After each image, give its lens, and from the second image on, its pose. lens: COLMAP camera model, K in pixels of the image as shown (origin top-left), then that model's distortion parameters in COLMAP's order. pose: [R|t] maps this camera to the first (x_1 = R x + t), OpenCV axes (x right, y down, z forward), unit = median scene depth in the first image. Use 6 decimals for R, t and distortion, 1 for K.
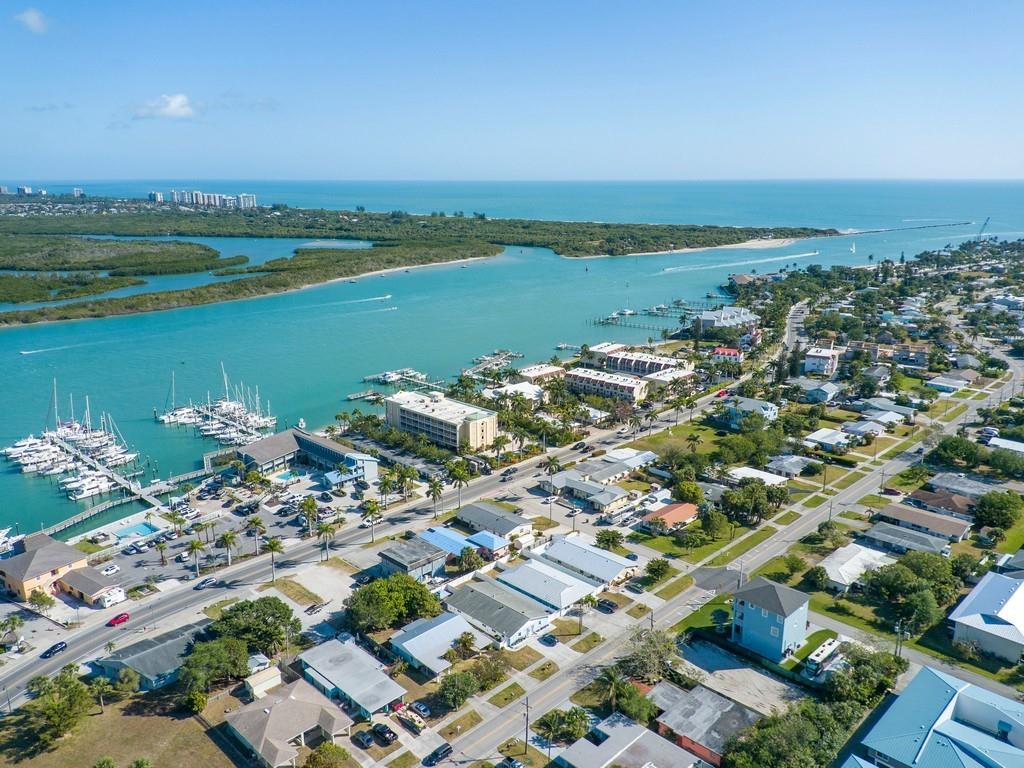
lens RADIAL K [[800.4, 0, 512.0], [0, 800.4, 384.0], [0, 0, 1]] dist [0.016820, -0.006610]
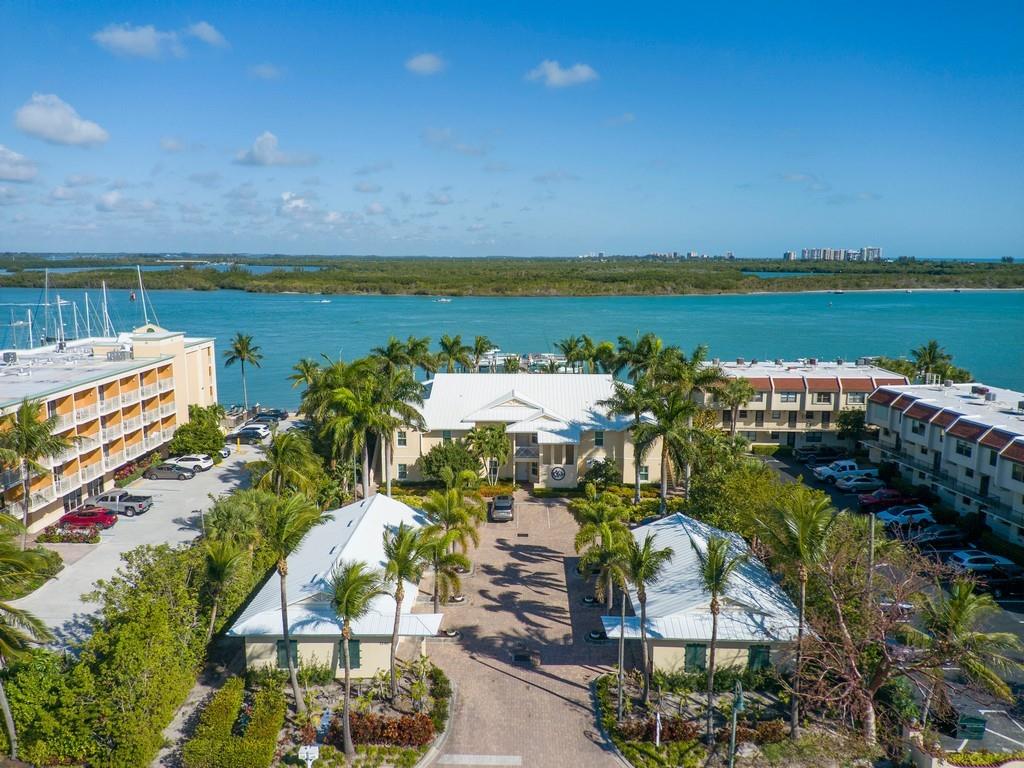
lens RADIAL K [[750.4, 0, 510.3], [0, 750.4, 397.9], [0, 0, 1]] dist [0.084158, -0.107846]
pose [[0.692863, 0.136070, -0.708114, 0.130949], [-0.183474, 0.982980, 0.009366, 0.005779], [0.697337, 0.123431, 0.706036, 0.671873]]
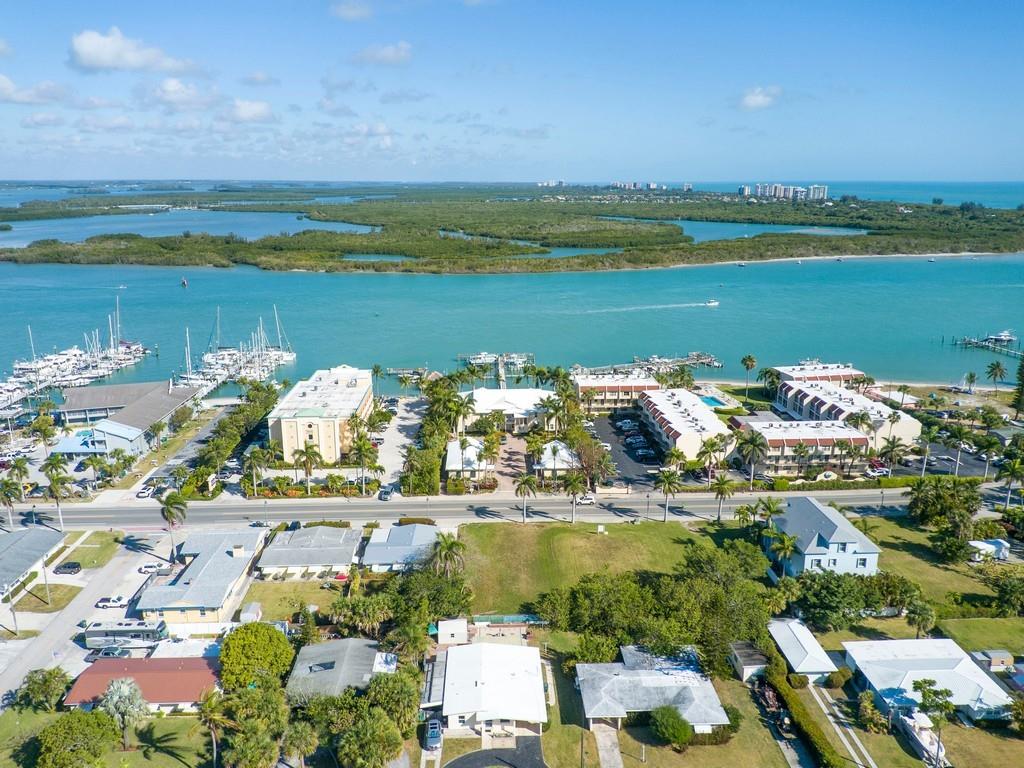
lens RADIAL K [[779.2, 0, 512.0], [0, 779.2, 384.0], [0, 0, 1]] dist [0.036709, -0.000224]
pose [[0.732562, 0.173056, -0.658335, 0.334942], [-0.170676, 0.982946, 0.068467, -0.037476], [0.658956, 0.062206, 0.749605, 0.427218]]
